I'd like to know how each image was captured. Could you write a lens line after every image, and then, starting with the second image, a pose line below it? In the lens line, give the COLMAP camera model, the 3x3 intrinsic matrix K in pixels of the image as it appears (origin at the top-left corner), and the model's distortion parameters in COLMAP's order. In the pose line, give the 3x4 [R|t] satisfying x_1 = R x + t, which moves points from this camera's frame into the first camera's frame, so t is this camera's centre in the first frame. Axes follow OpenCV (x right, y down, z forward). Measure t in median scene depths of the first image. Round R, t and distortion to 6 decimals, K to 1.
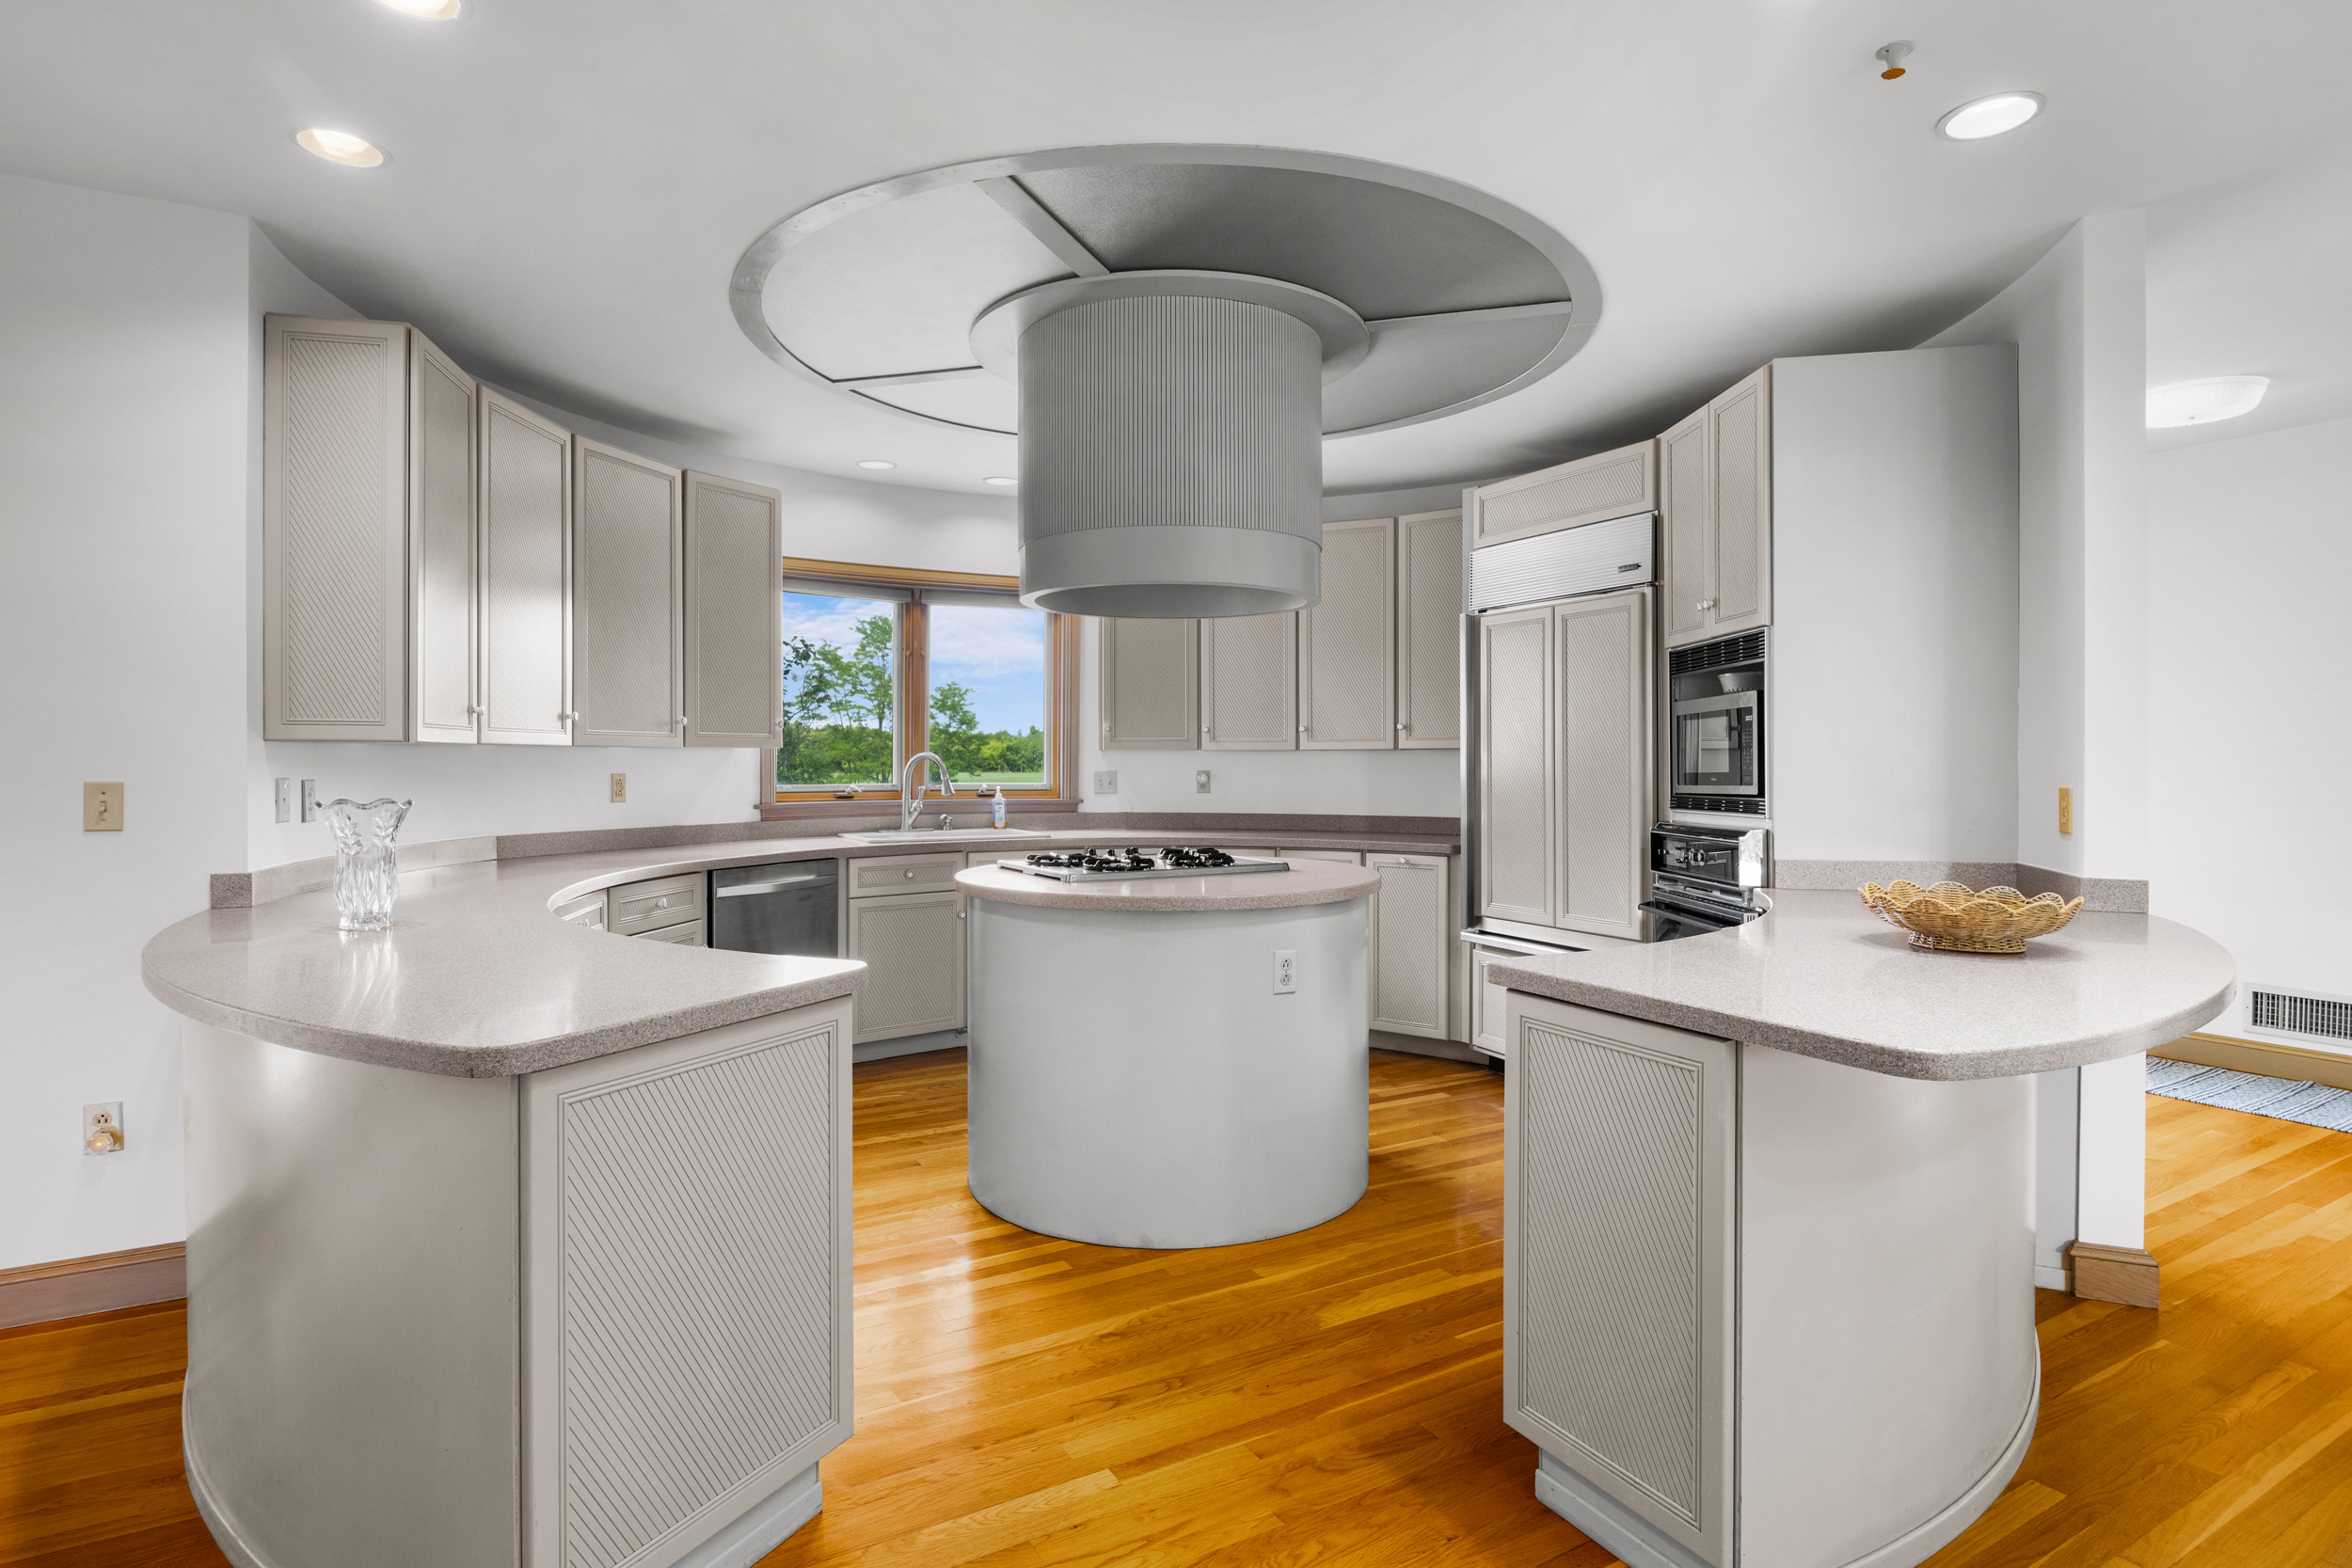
lens RADIAL K [[1232.6, 0, 1153.0], [0, 1232.6, 770.9], [0, 0, 1]] dist [0.005148, 0.000049]
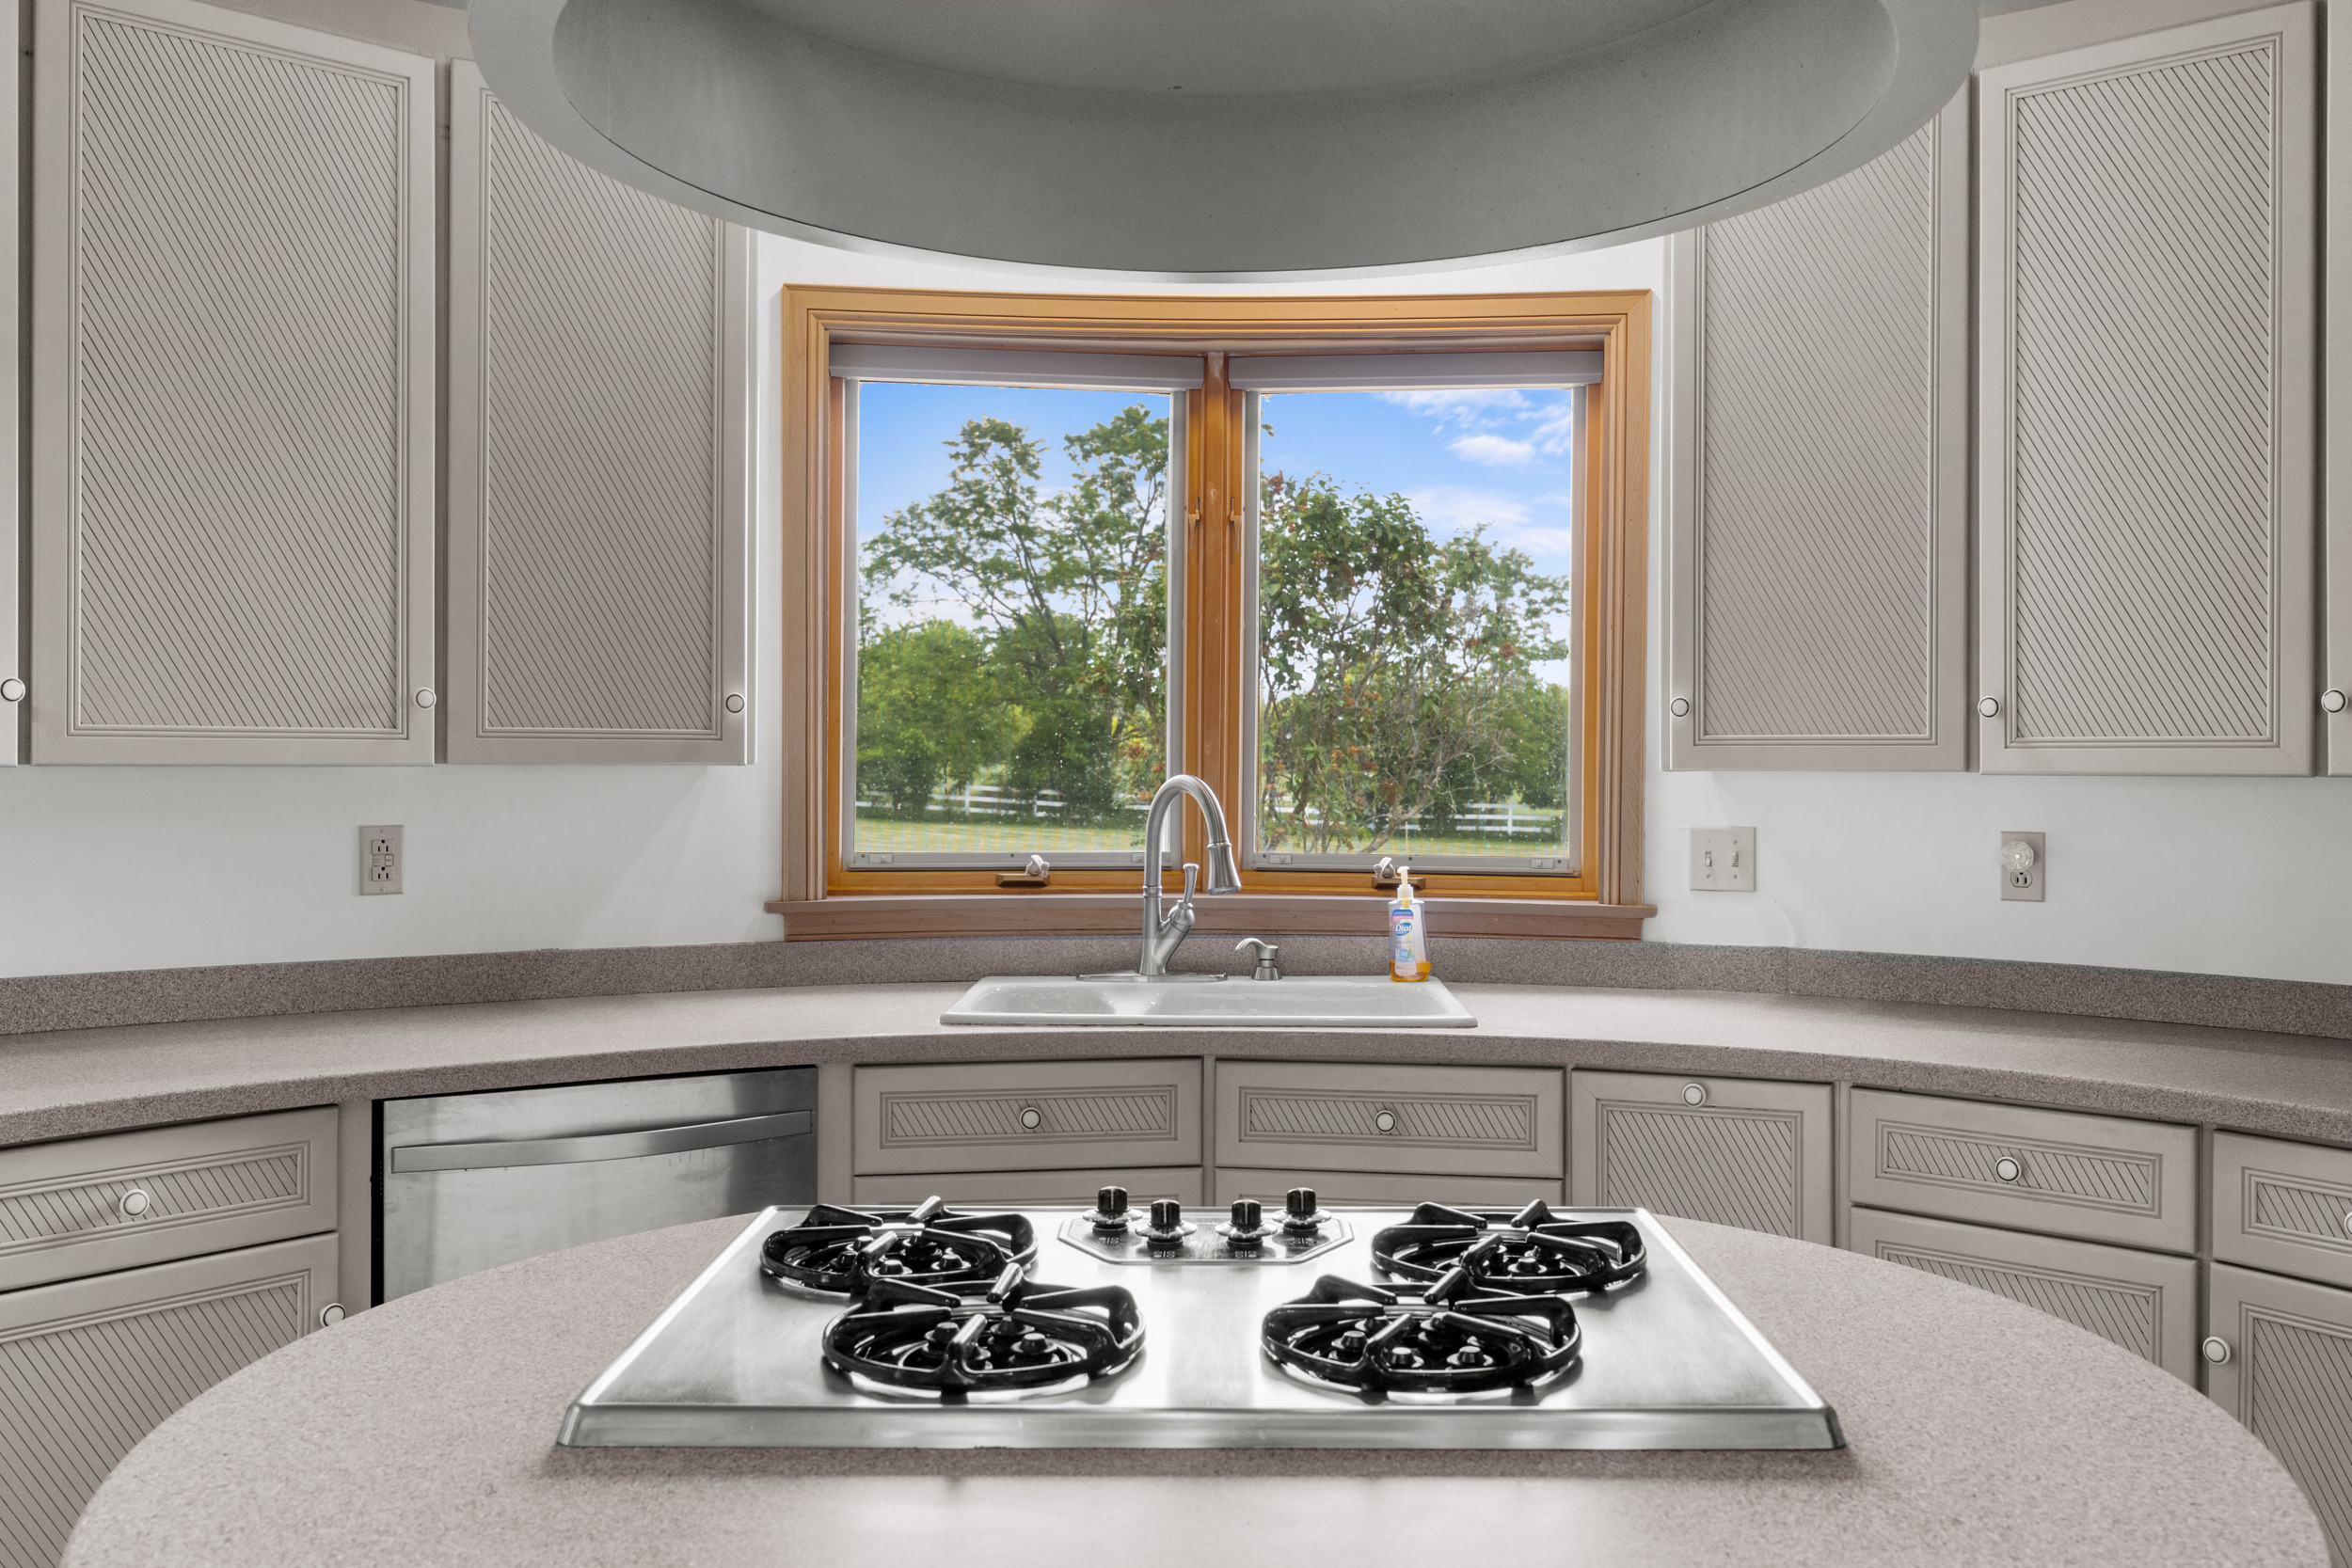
lens RADIAL K [[2005.0, 0, 1189.8], [0, 2005.0, 767.5], [0, 0, 1]] dist [0.002894, 0.000895]
pose [[0.871136, 0.006917, -0.490993, 0.144315], [-0.008566, 0.999963, -0.001111, -0.019835], [0.490967, 0.005174, 0.871163, 0.558359]]
